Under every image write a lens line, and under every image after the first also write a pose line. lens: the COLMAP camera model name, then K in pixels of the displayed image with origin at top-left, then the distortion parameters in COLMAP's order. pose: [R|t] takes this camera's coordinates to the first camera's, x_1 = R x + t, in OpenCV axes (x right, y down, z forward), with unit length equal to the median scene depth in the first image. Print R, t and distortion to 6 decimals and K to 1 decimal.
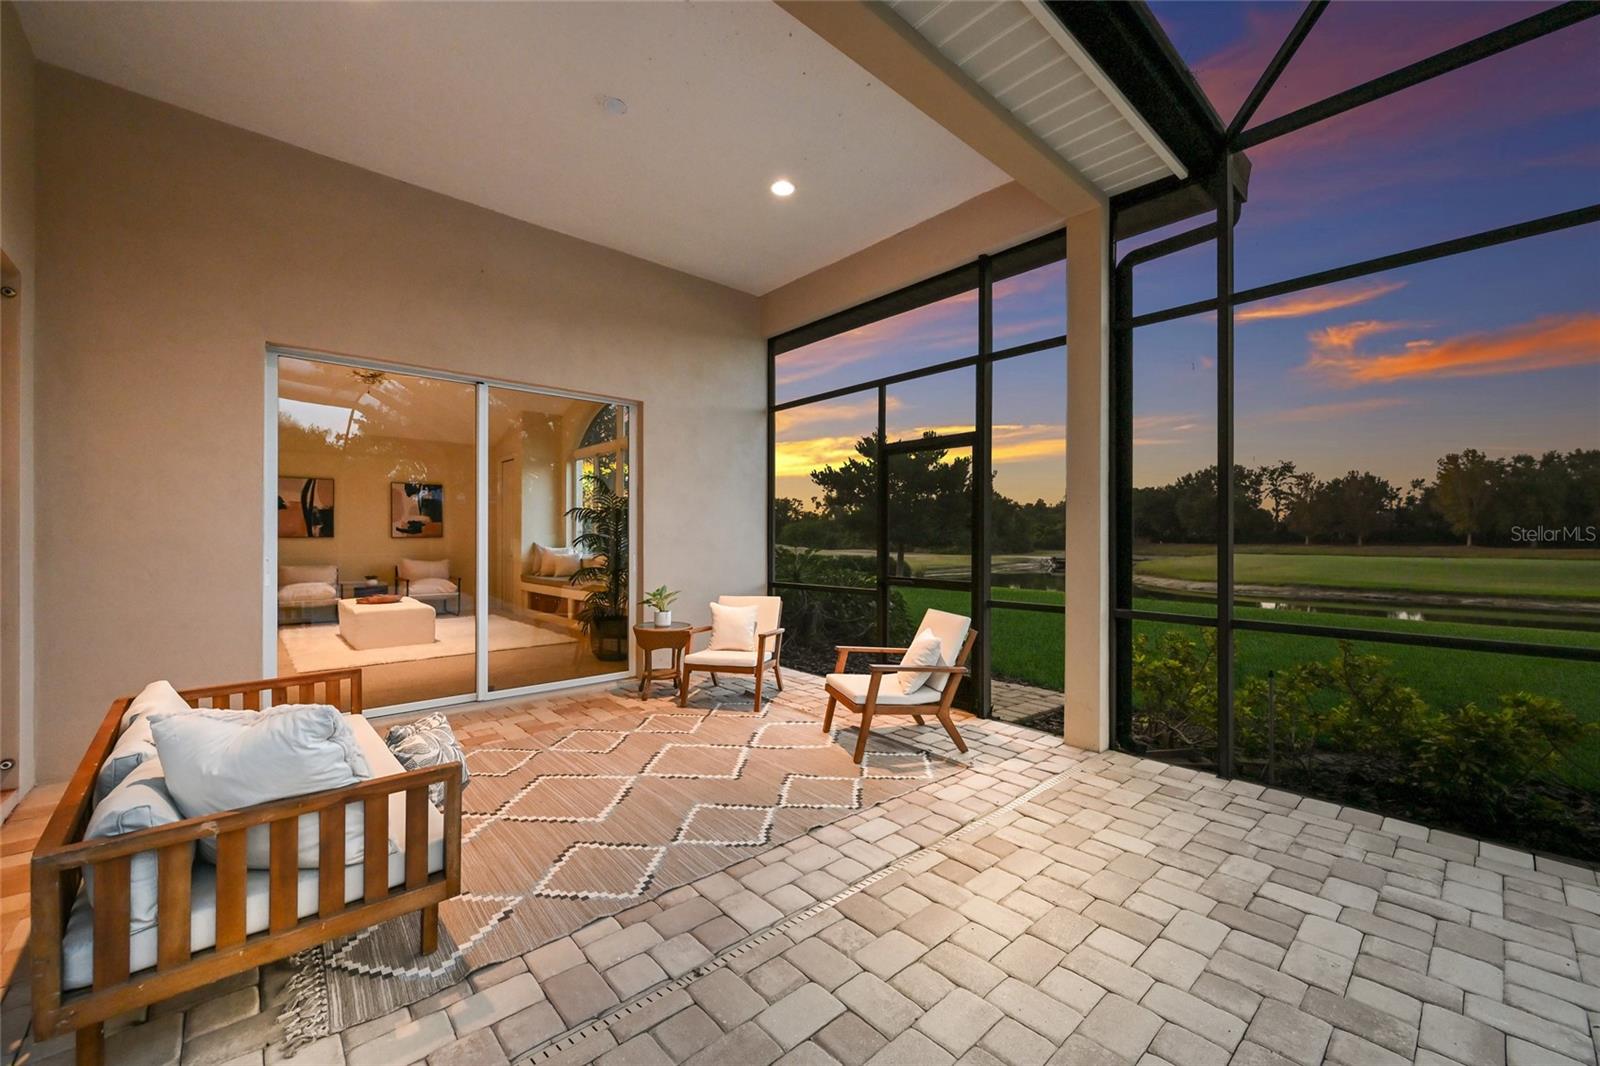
lens RADIAL K [[632.8, 0, 809.5], [0, 632.8, 537.8], [0, 0, 1]] dist [-0.000190, -0.000015]
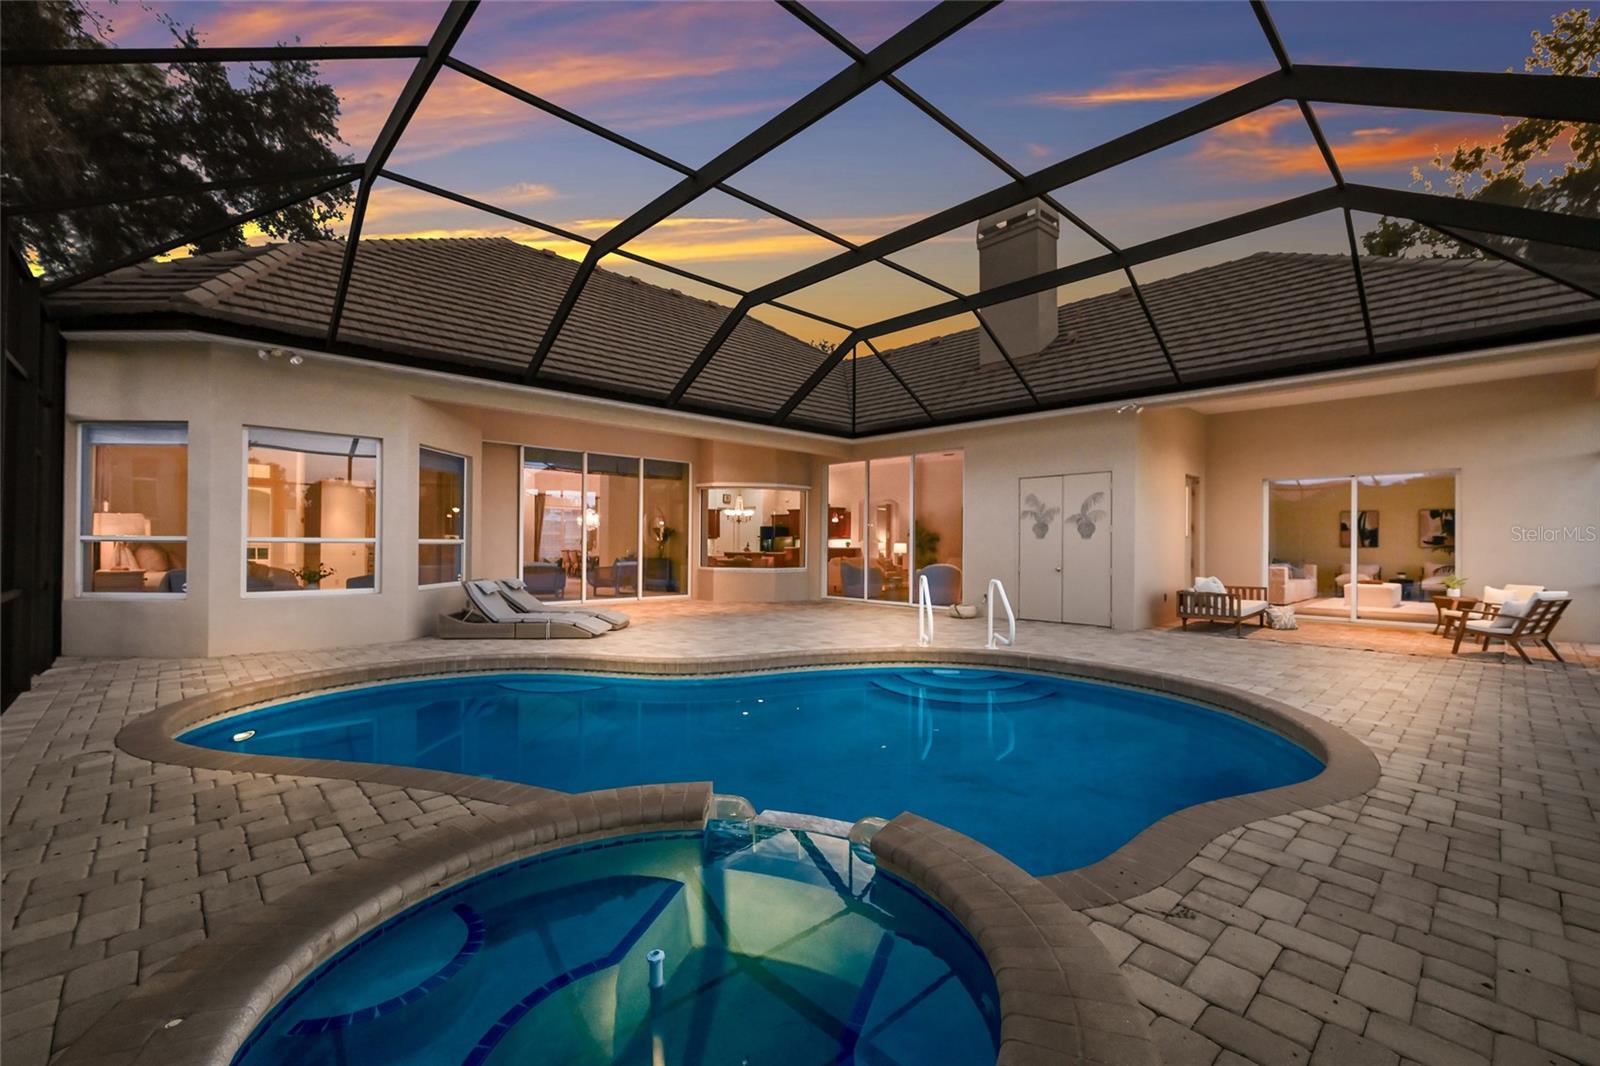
lens RADIAL K [[669.8, 0, 796.0], [0, 669.8, 539.6], [0, 0, 1]] dist [0.001044, 0.000195]
pose [[0.017075, -0.006167, -0.999835, 0.081761], [-0.005654, 0.999964, -0.006265, -0.000052], [0.999838, 0.005760, 0.017040, -0.044681]]
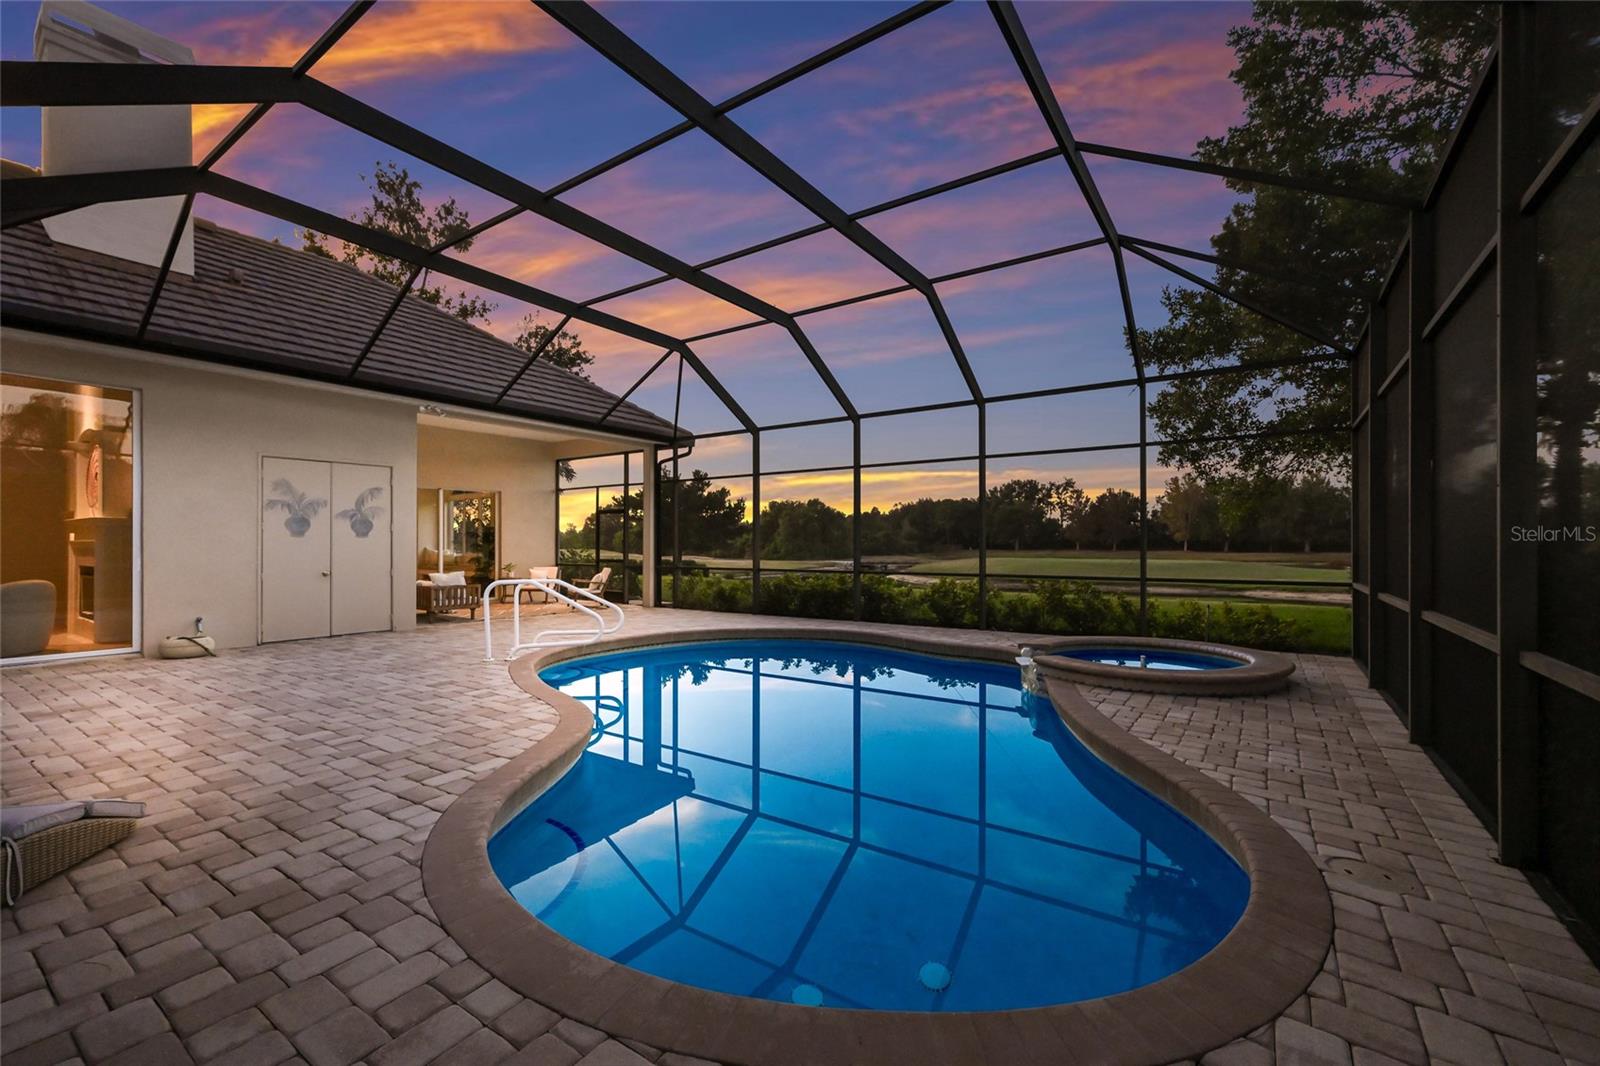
lens RADIAL K [[669.8, 0, 816.9], [0, 669.8, 538.4], [0, 0, 1]] dist [0.001044, 0.000195]
pose [[0.970224, 0.001166, 0.242207, 0.017121], [0.001042, 0.999959, -0.008989, -0.000054], [-0.242208, 0.008974, 0.970183, -0.103876]]
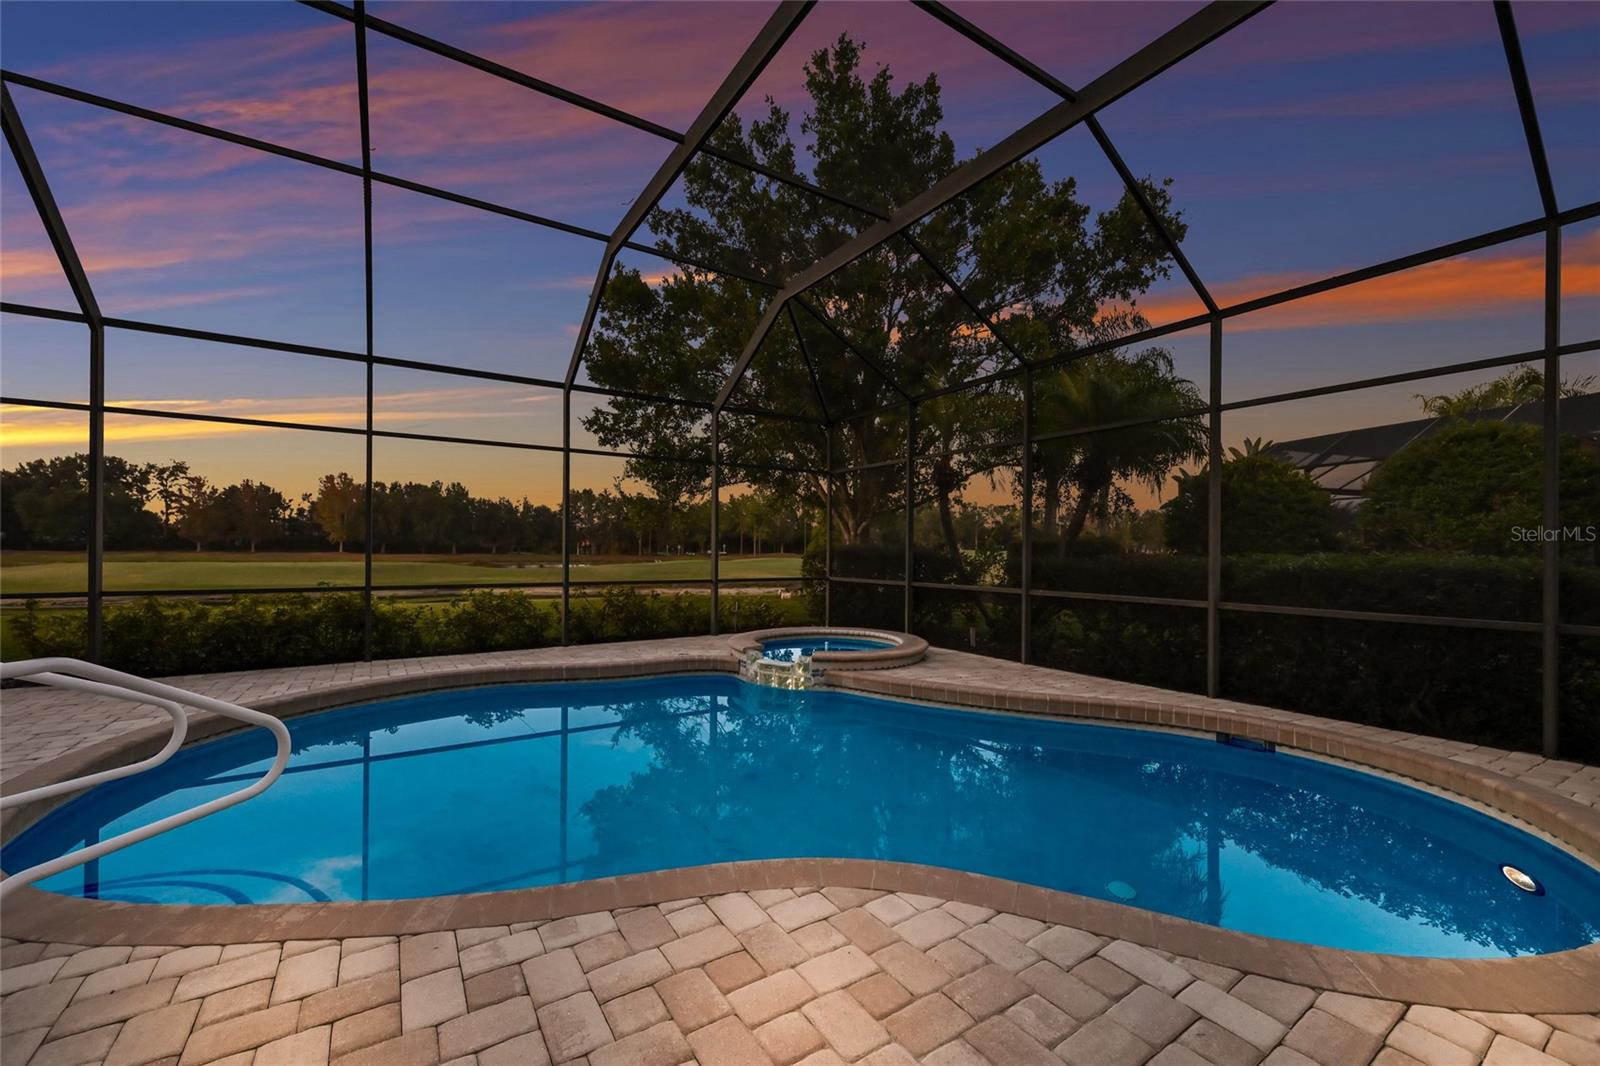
lens RADIAL K [[632.8, 0, 799.0], [0, 632.8, 548.9], [0, 0, 1]] dist [-0.000190, -0.000015]
pose [[0.168184, 0.002571, 0.985752, -0.005026], [-0.009582, 0.999954, -0.000973, -0.000287], [-0.985709, -0.009282, 0.168201, -0.067807]]
